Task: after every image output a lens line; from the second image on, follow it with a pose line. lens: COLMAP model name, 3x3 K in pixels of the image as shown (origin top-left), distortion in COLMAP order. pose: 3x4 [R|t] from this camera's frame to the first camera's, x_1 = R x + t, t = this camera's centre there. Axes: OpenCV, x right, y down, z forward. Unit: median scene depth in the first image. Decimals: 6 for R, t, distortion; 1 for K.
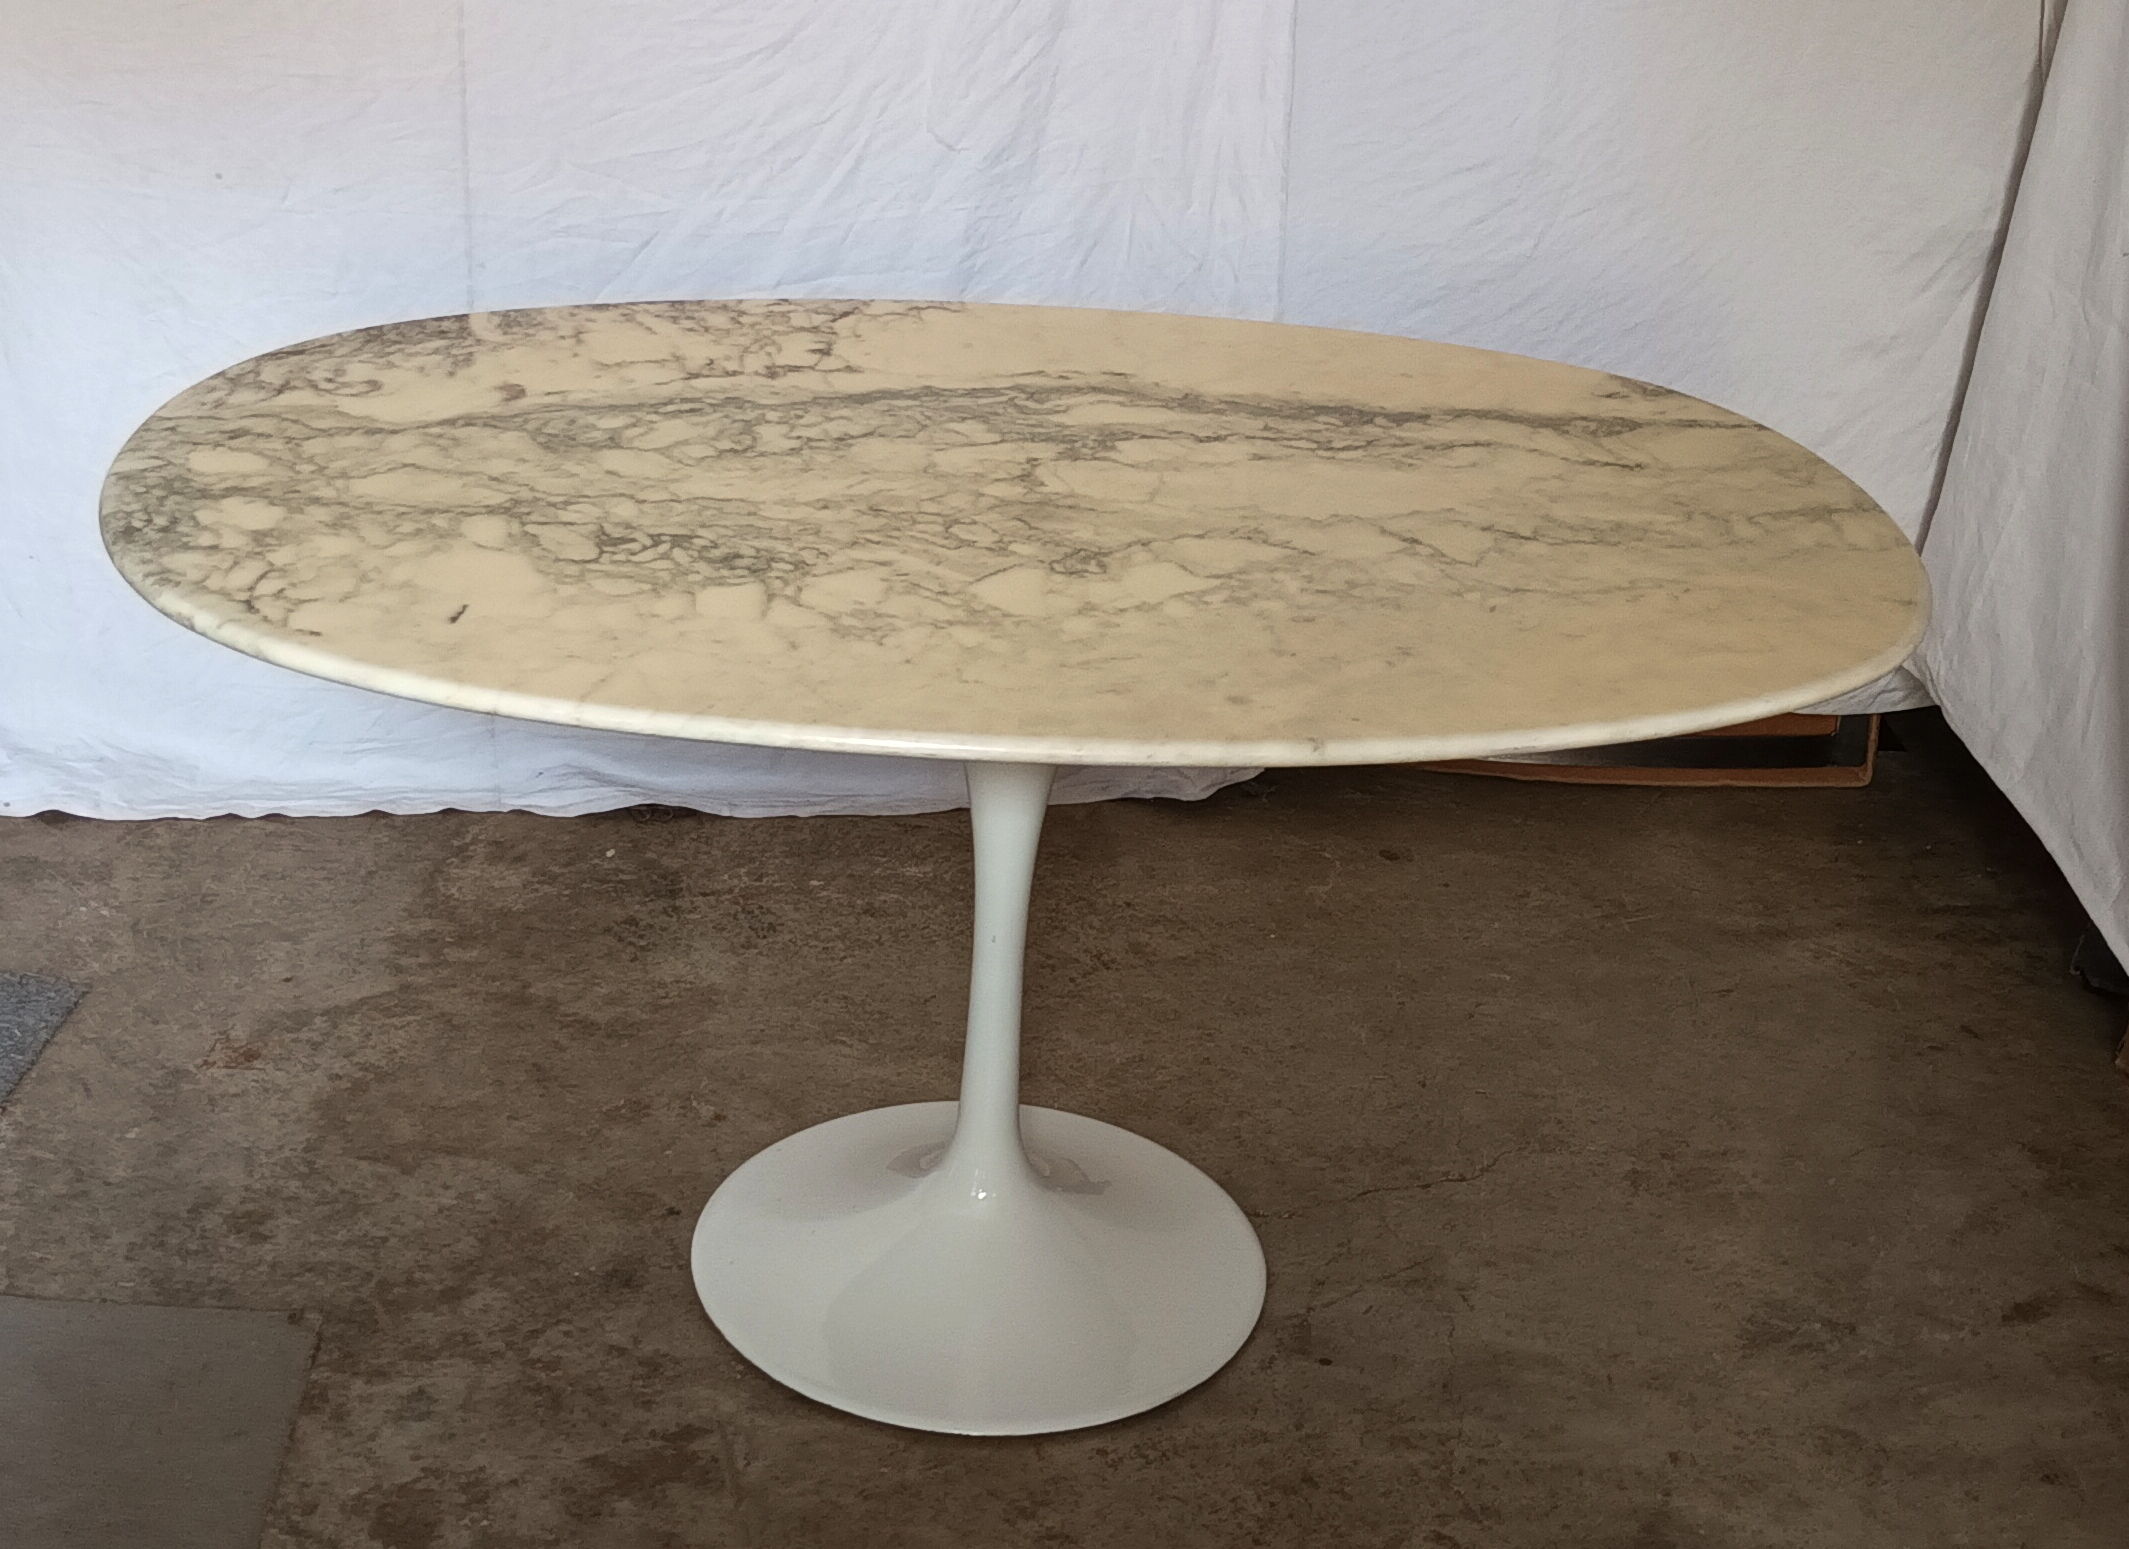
lens RADIAL K [[2912.6, 0, 1037.1], [0, 2912.6, 752.9], [0, 0, 1]] dist [0.039201, 0.000000]
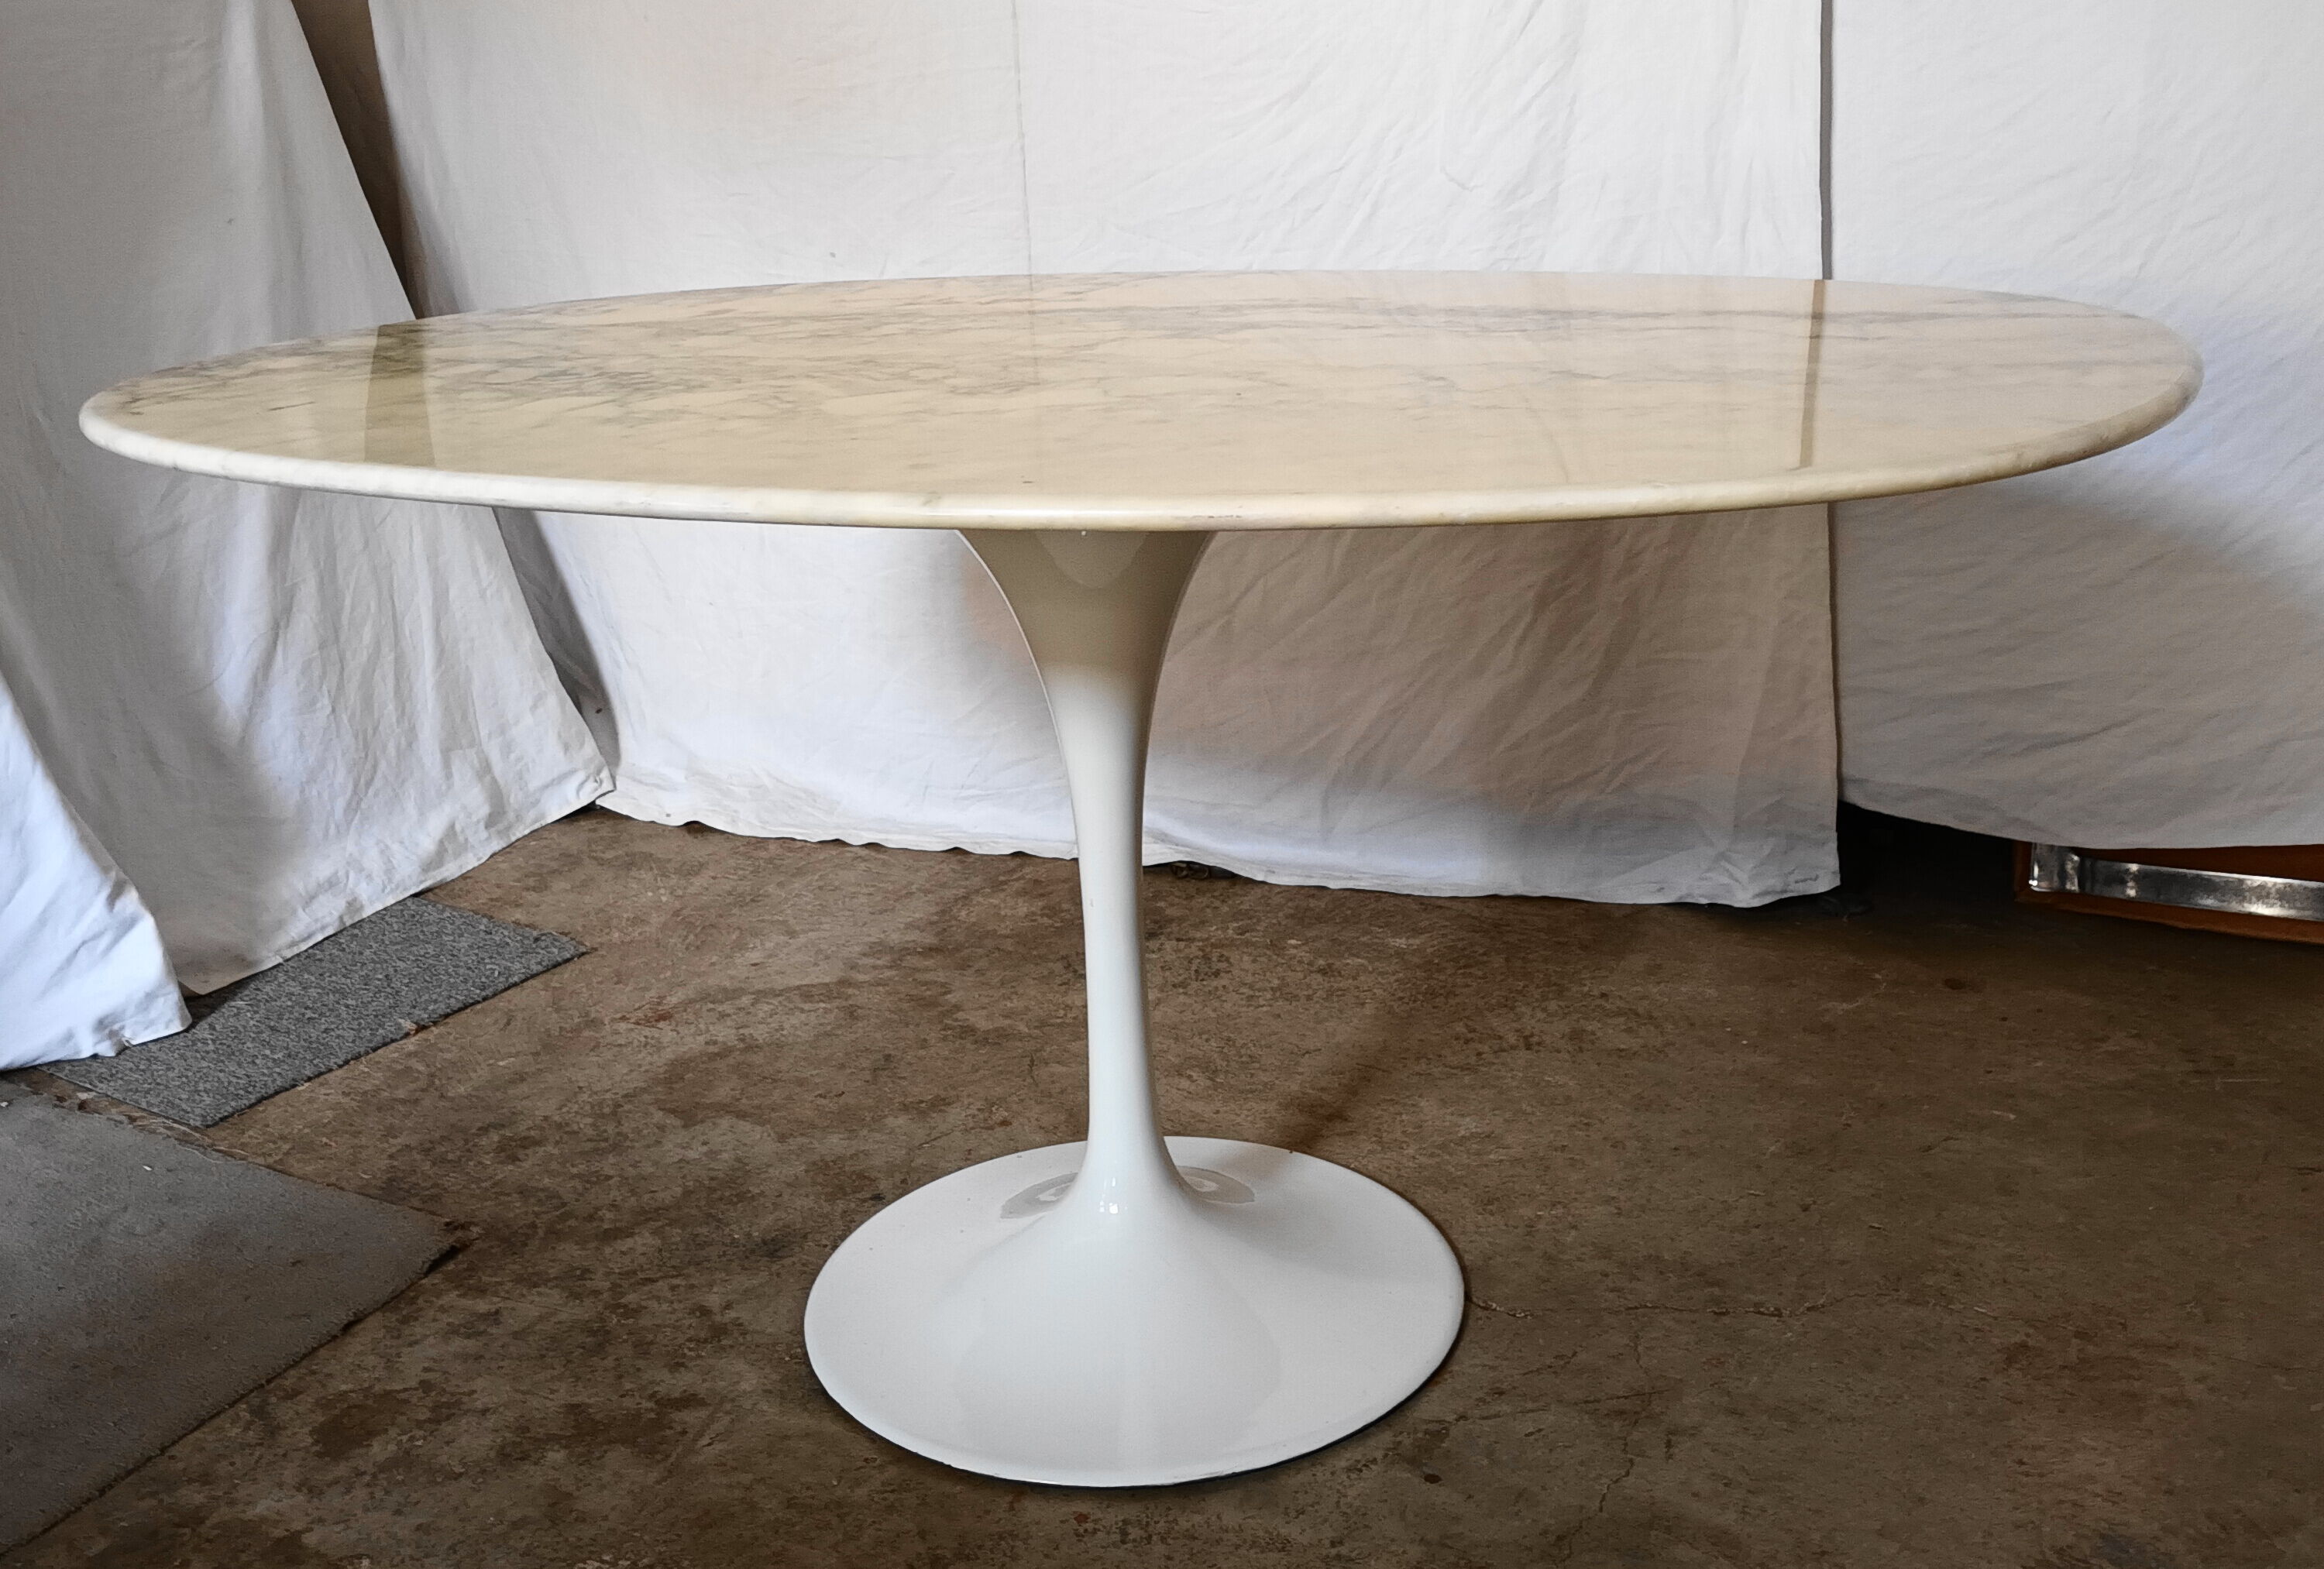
lens RADIAL K [[2278.3, 0, 1153.7], [0, 2278.3, 771.0], [0, 0, 1]] dist [0.023358, 0.000000]
pose [[0.877083, 0.048921, -0.477840, 0.317104], [-0.107454, 0.989572, -0.095923, 0.086137], [0.468165, 0.135479, 0.873194, 0.397601]]
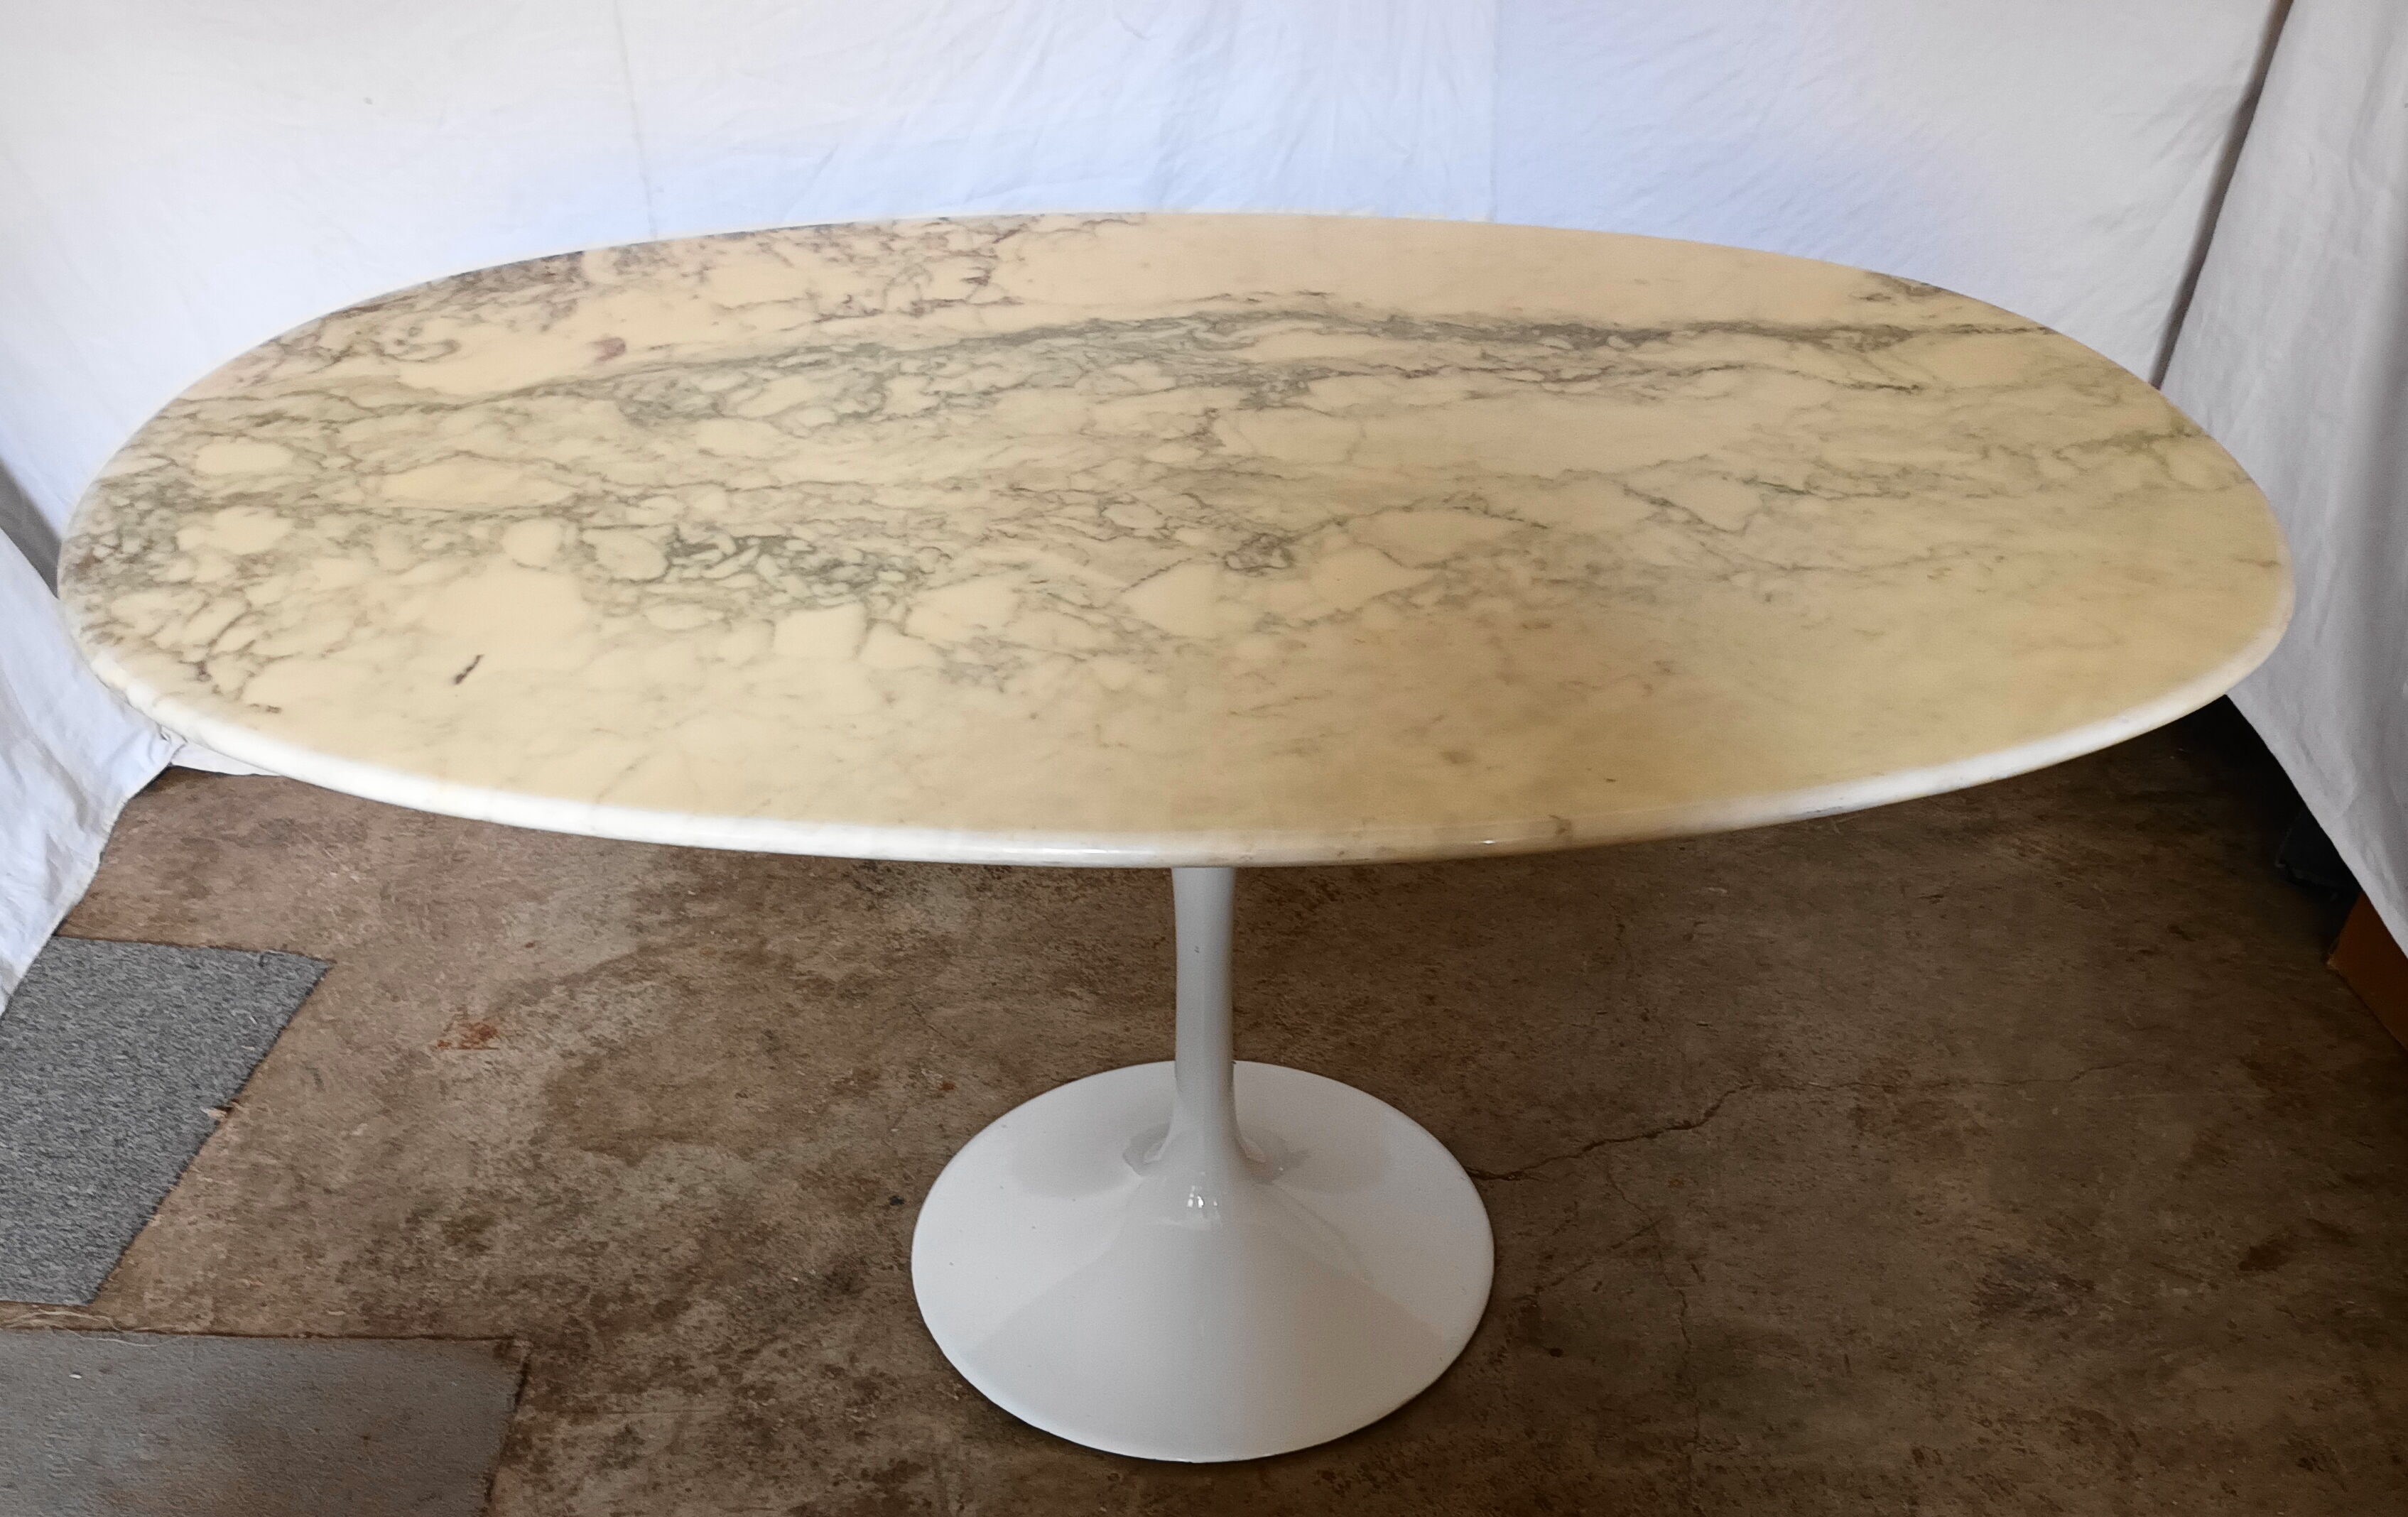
lens RADIAL K [[2093.9, 0, 1279.6], [0, 2093.9, 1053.6], [0, 0, 1]] dist [0.025450, -0.034612]
pose [[0.999261, -0.031797, -0.021585, 0.024234], [0.035950, 0.971925, 0.232527, -0.055987], [0.013585, -0.233131, 0.972350, 0.335372]]
